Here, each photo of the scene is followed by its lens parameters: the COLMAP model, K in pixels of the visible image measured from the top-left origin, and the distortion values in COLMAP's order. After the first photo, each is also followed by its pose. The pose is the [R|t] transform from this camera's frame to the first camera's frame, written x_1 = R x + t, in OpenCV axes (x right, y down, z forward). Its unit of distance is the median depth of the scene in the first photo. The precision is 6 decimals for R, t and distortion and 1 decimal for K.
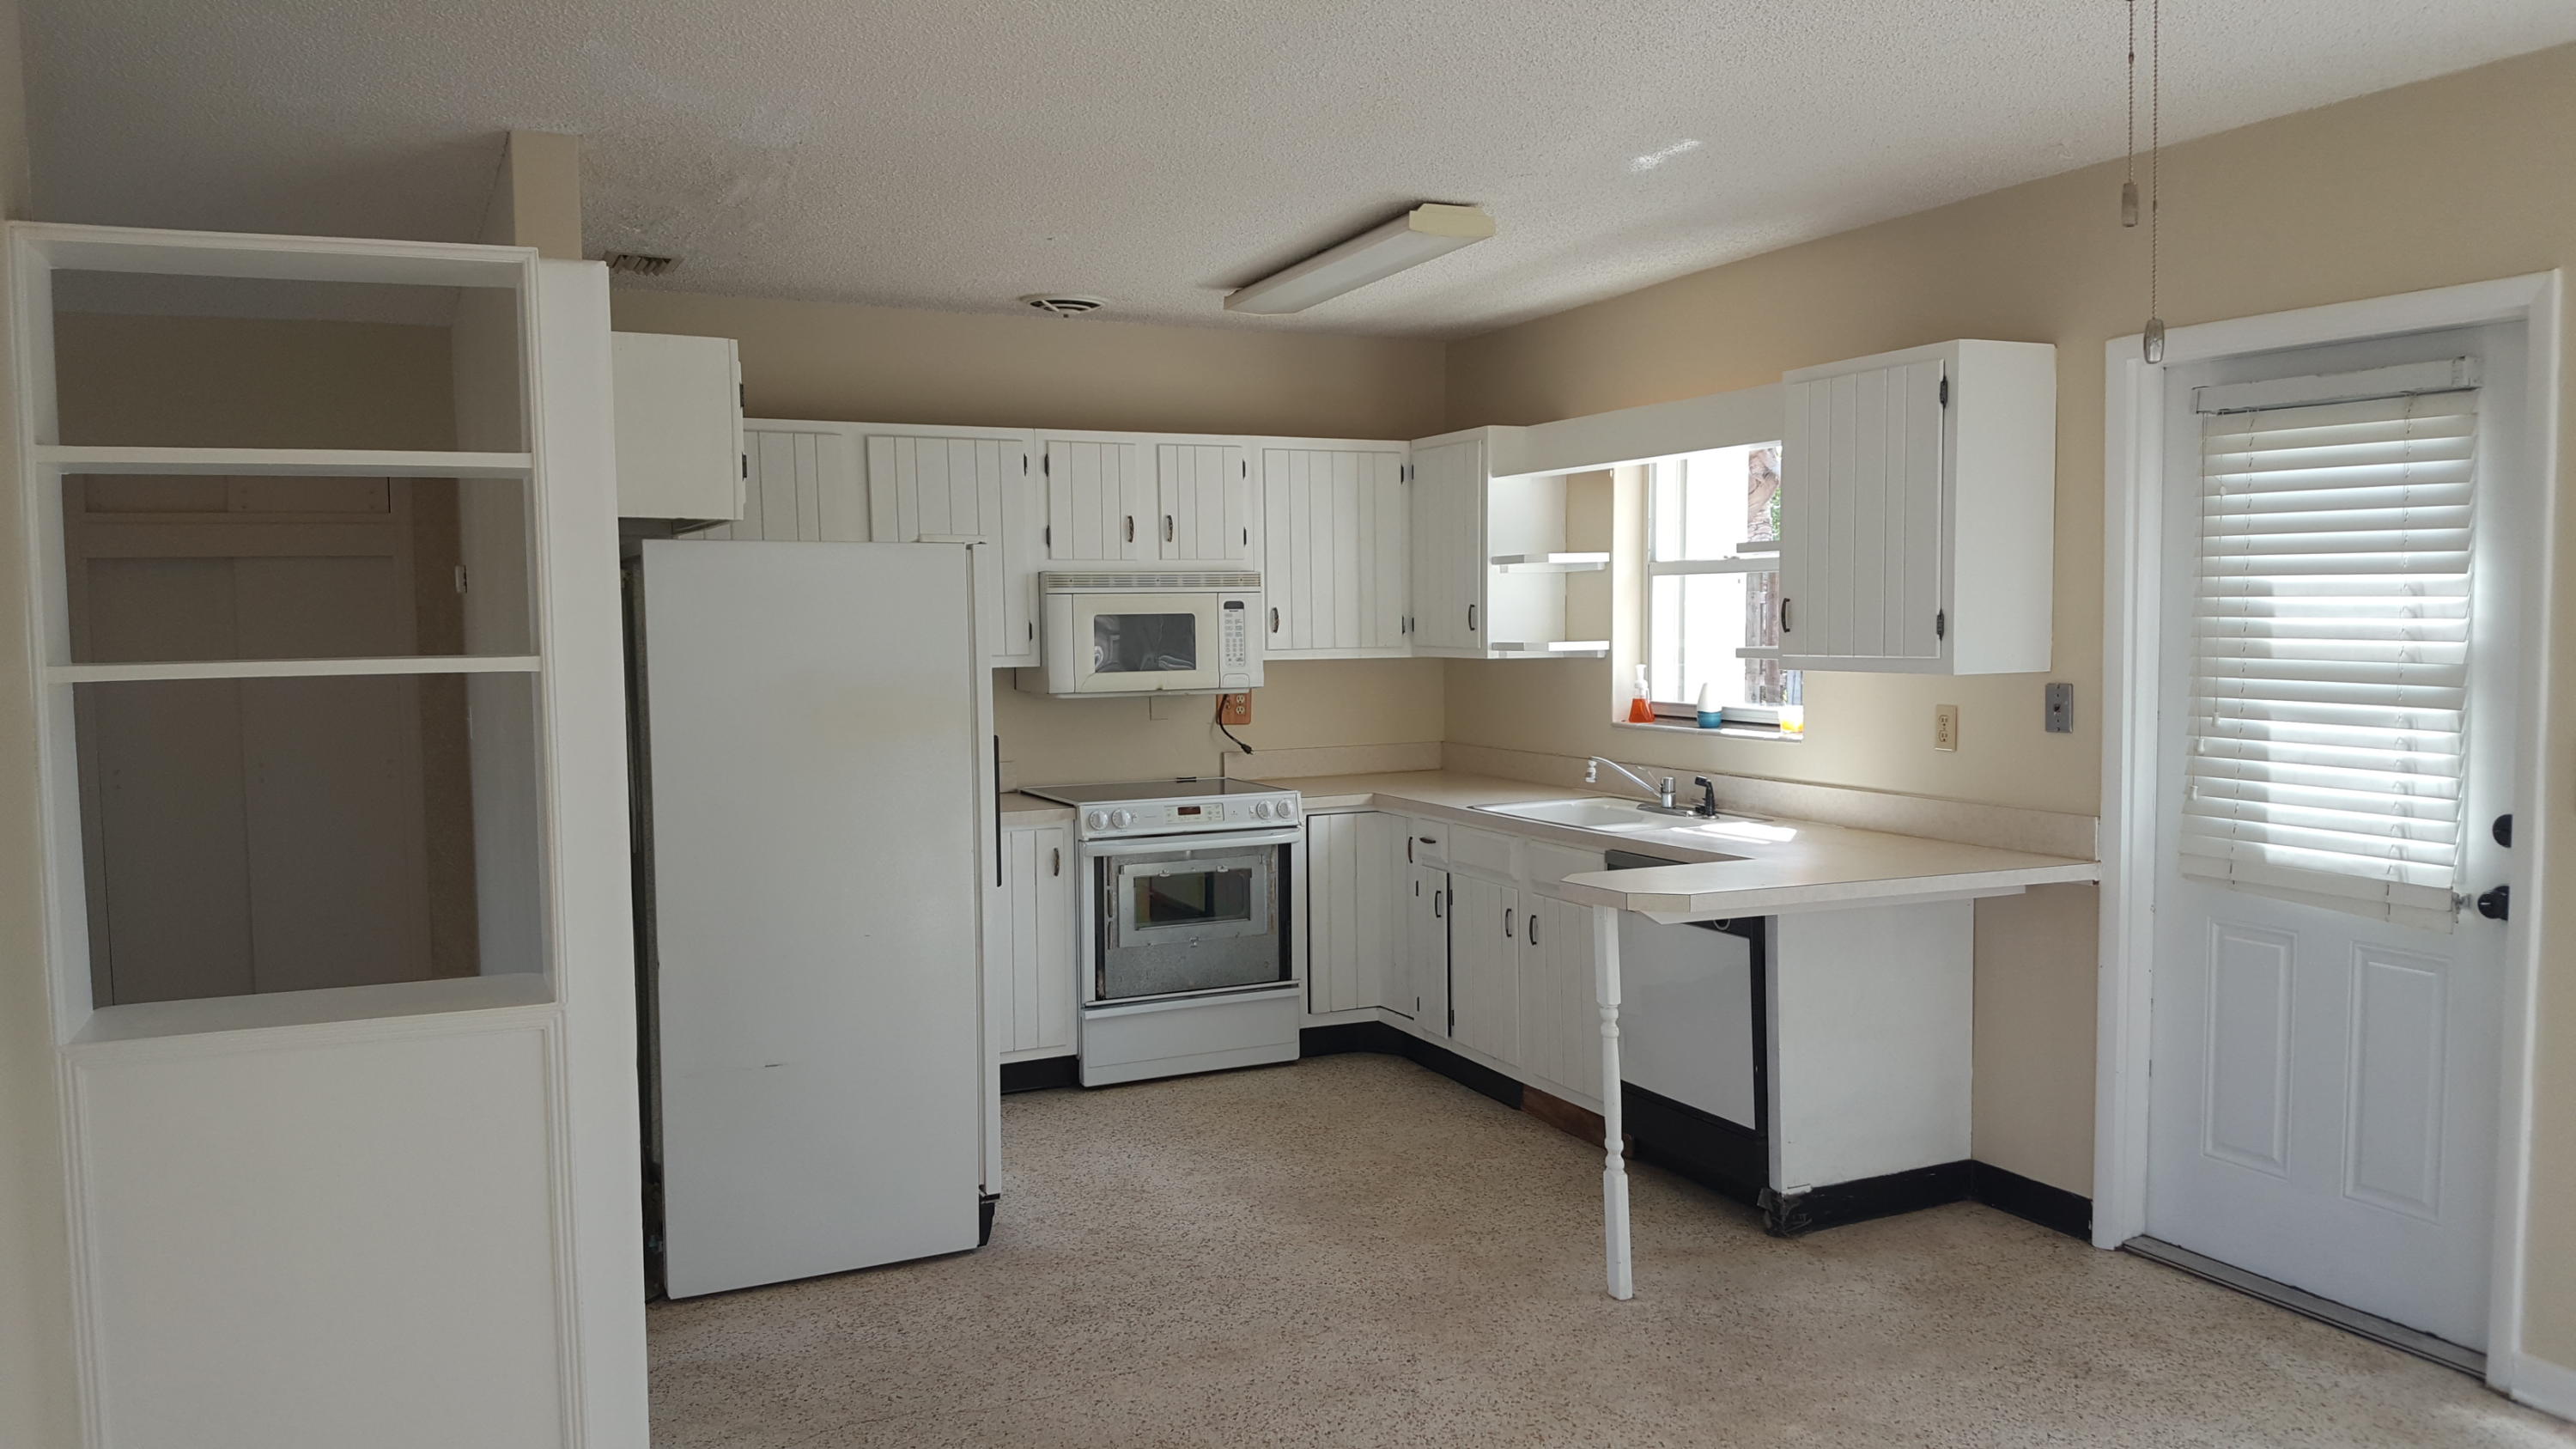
lens RADIAL K [[1909.1, 0, 1279.3], [0, 1909.1, 747.1], [0, 0, 1]] dist [0.176621, -0.320298]
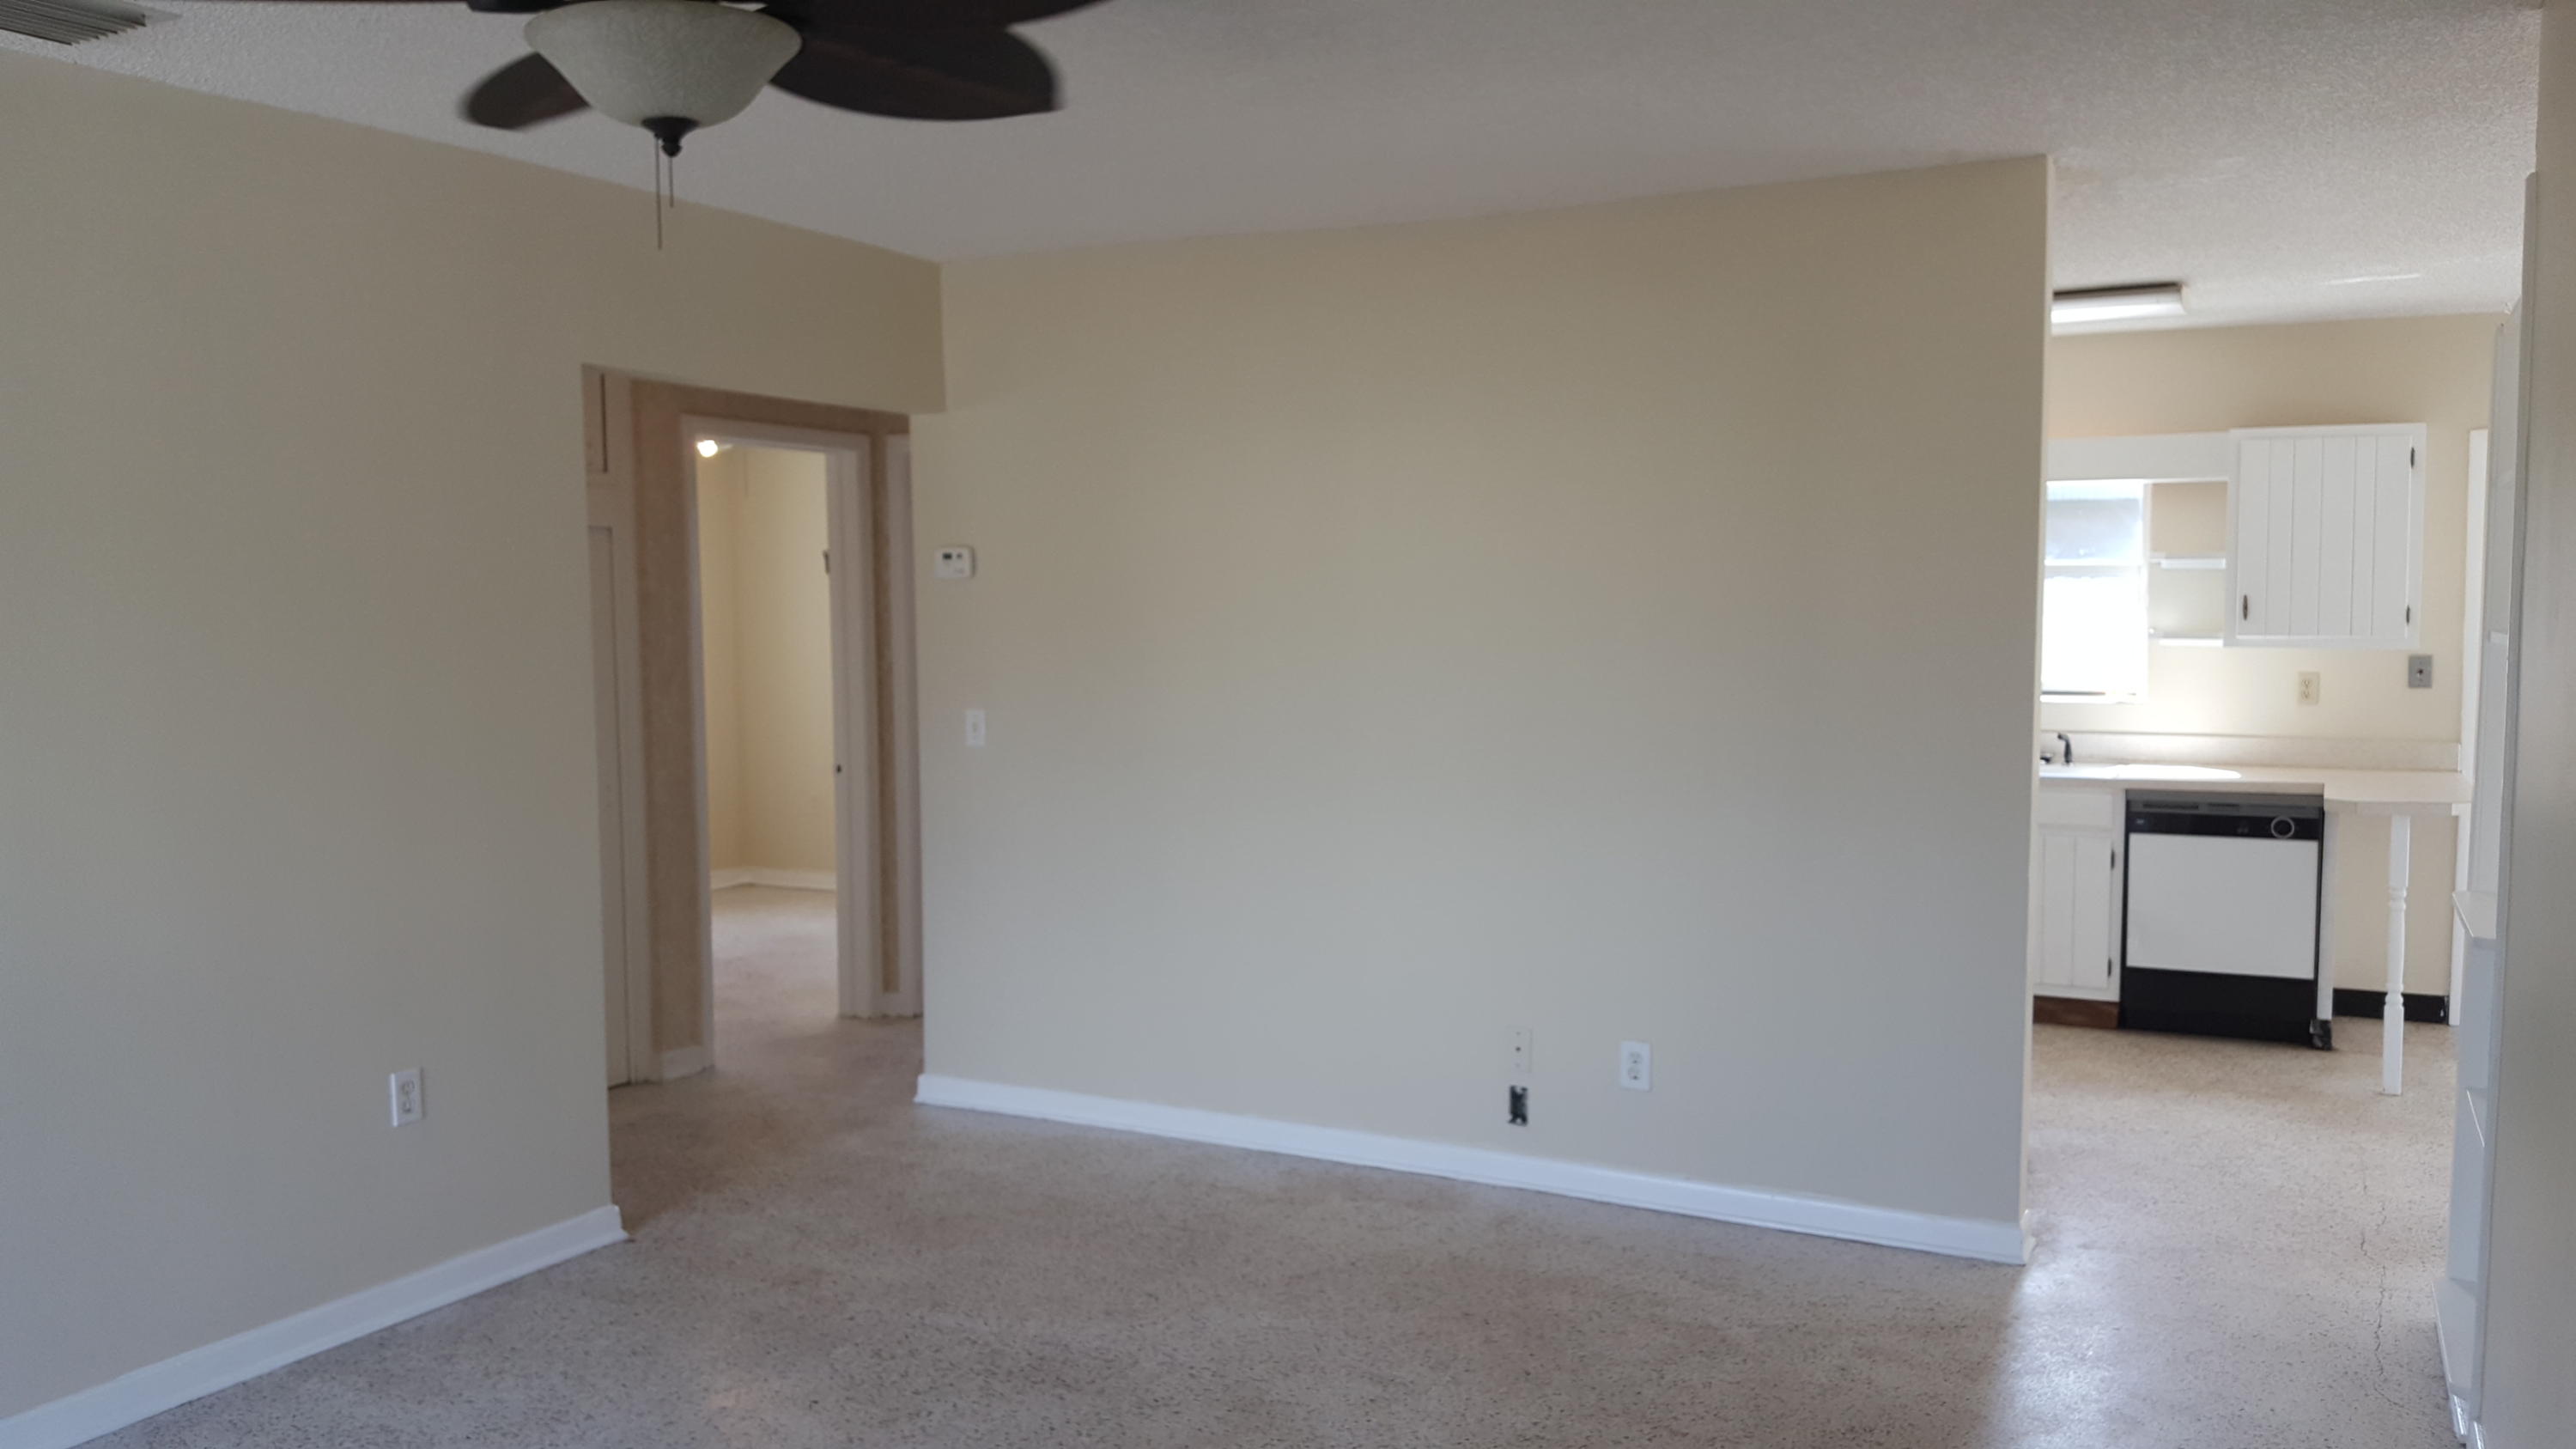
lens RADIAL K [[1909.1, 0, 1279.3], [0, 1909.1, 747.1], [0, 0, 1]] dist [0.176621, -0.320298]
pose [[0.807610, -0.035209, 0.588665, -1.105171], [0.037704, 0.999257, 0.008039, -0.006975], [-0.588510, 0.015702, 0.808337, 0.289421]]
